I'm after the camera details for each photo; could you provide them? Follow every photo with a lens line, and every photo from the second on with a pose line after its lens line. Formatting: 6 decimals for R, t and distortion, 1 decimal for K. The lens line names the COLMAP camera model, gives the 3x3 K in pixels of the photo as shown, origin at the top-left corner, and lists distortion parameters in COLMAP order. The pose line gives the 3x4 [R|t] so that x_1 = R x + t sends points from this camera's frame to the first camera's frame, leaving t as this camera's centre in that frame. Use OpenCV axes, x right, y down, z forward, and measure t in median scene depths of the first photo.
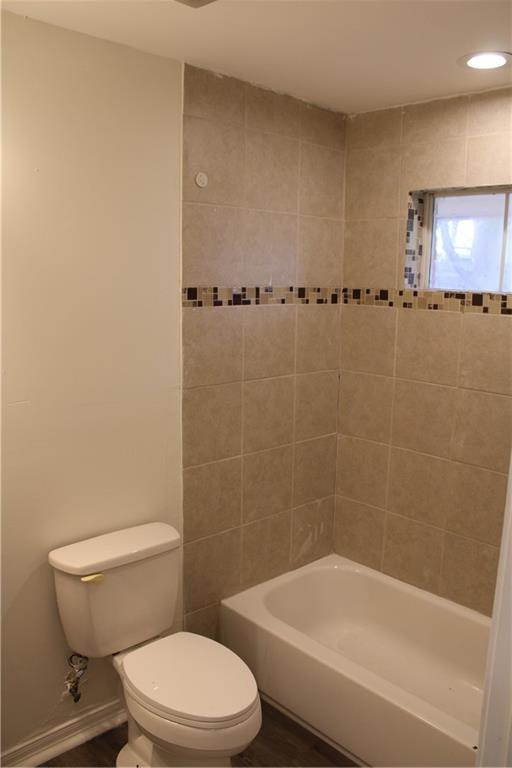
lens RADIAL K [[640.4, 0, 256.0], [0, 640.4, 384.0], [0, 0, 1]] dist [-0.166546, 0.150193]
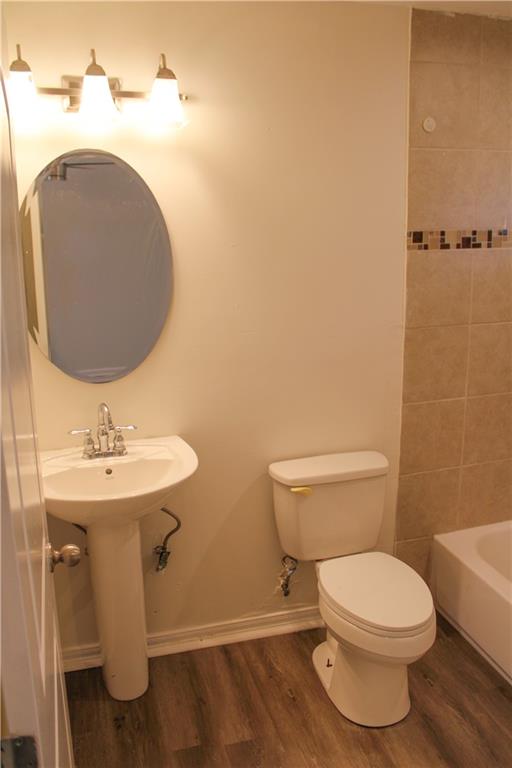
lens RADIAL K [[640.4, 0, 256.0], [0, 640.4, 384.0], [0, 0, 1]] dist [-0.166546, 0.150193]
pose [[0.890494, 0.075420, -0.448701, 0.135566], [-0.038980, 0.995186, 0.089916, 0.013851], [0.453323, -0.062580, 0.889147, -0.044154]]
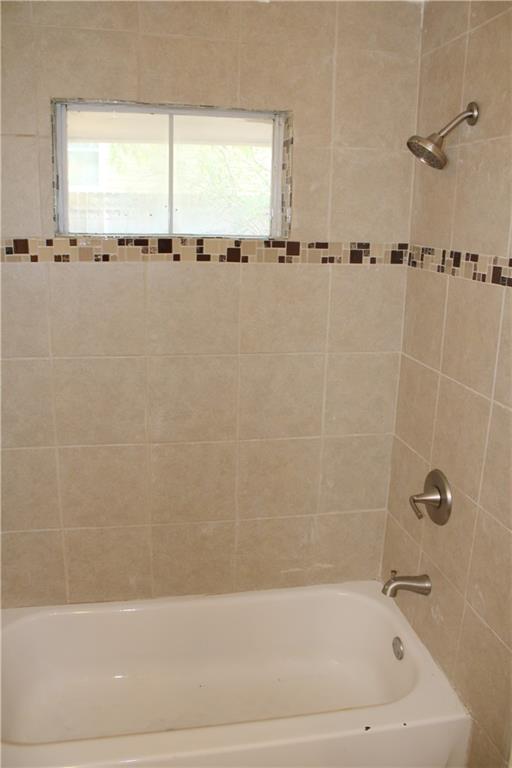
lens RADIAL K [[640.4, 0, 256.0], [0, 640.4, 384.0], [0, 0, 1]] dist [-0.166546, 0.150193]
pose [[0.537910, -0.225477, 0.812288, -0.285974], [0.131114, 0.974218, 0.183600, -0.093373], [-0.832743, 0.007742, 0.553605, 0.441236]]
